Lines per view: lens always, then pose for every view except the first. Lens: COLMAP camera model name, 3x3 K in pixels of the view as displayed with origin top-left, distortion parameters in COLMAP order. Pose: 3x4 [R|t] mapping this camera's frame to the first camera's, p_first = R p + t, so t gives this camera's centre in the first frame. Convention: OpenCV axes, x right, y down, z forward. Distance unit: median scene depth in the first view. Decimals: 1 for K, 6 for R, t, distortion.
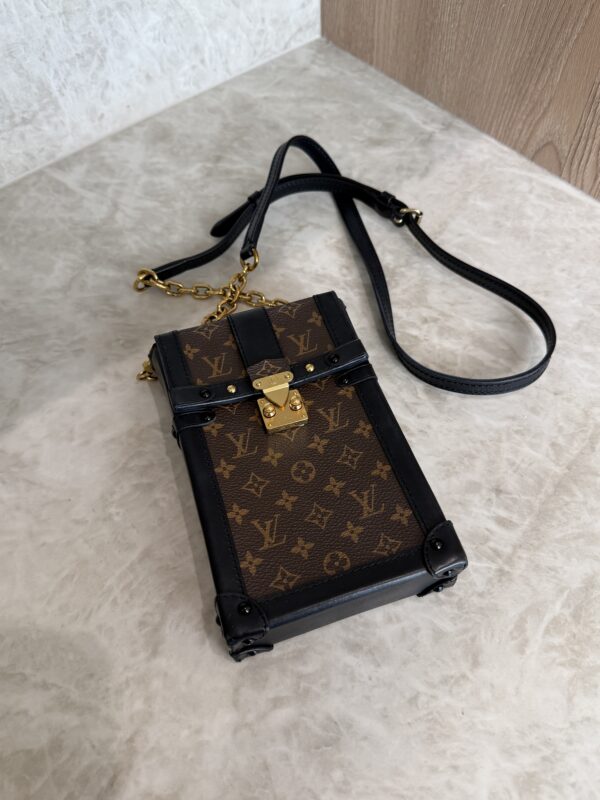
lens RADIAL K [[647.9, 0, 302.3], [0, 647.9, 398.5], [0, 0, 1]] dist [-0.003352, -0.038821]
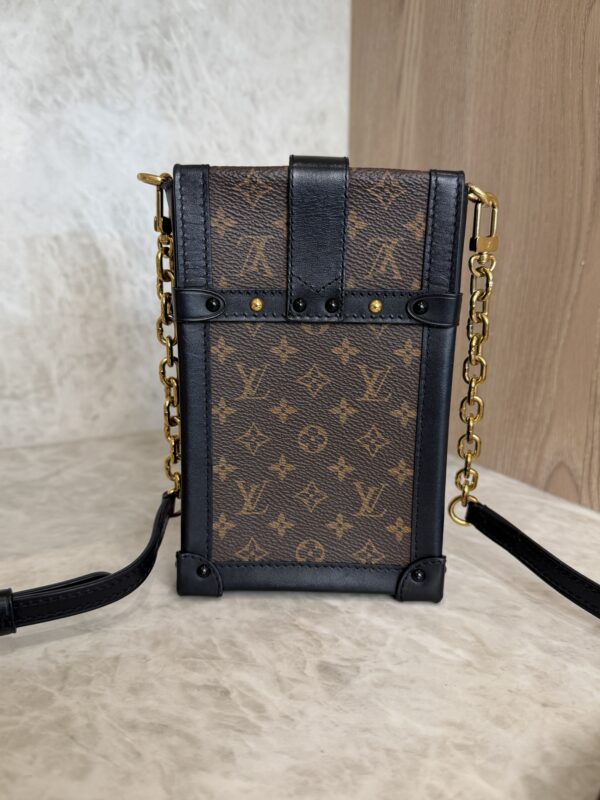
lens RADIAL K [[647.9, 0, 302.3], [0, 647.9, 398.5], [0, 0, 1]] dist [-0.003352, -0.038821]
pose [[0.974943, 0.072416, -0.210336, 0.344217], [-0.199968, 0.699542, -0.686042, 0.274611], [0.097459, 0.710912, 0.696495, 0.493187]]
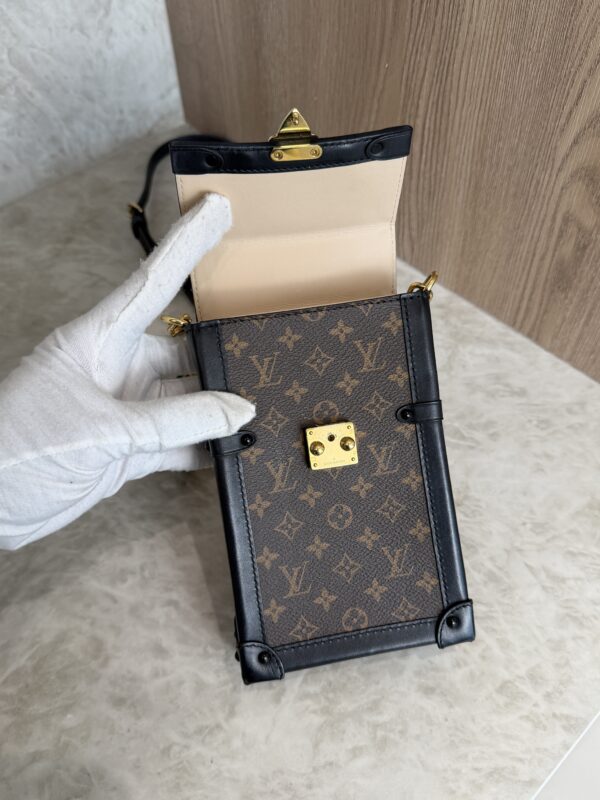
lens RADIAL K [[677.7, 0, 302.0], [0, 677.7, 402.5], [0, 0, 1]] dist [-0.025530, -0.008442]
pose [[0.999365, -0.029498, 0.019972, 0.354003], [0.031262, 0.995012, -0.094728, 0.015855], [-0.017078, 0.095292, 0.995303, -0.126524]]
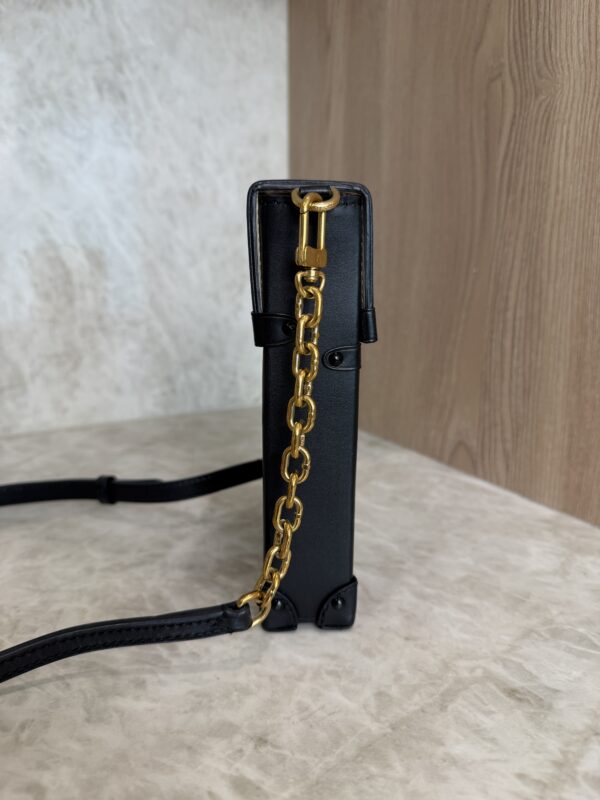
lens RADIAL K [[594.8, 0, 302.5], [0, 594.8, 401.4], [0, 0, 1]] dist [-0.035790, 0.004074]
pose [[0.982584, 0.059258, -0.176115, 0.454755], [-0.164419, 0.718832, -0.675461, 0.301764], [0.086571, 0.692654, 0.716056, 0.448465]]
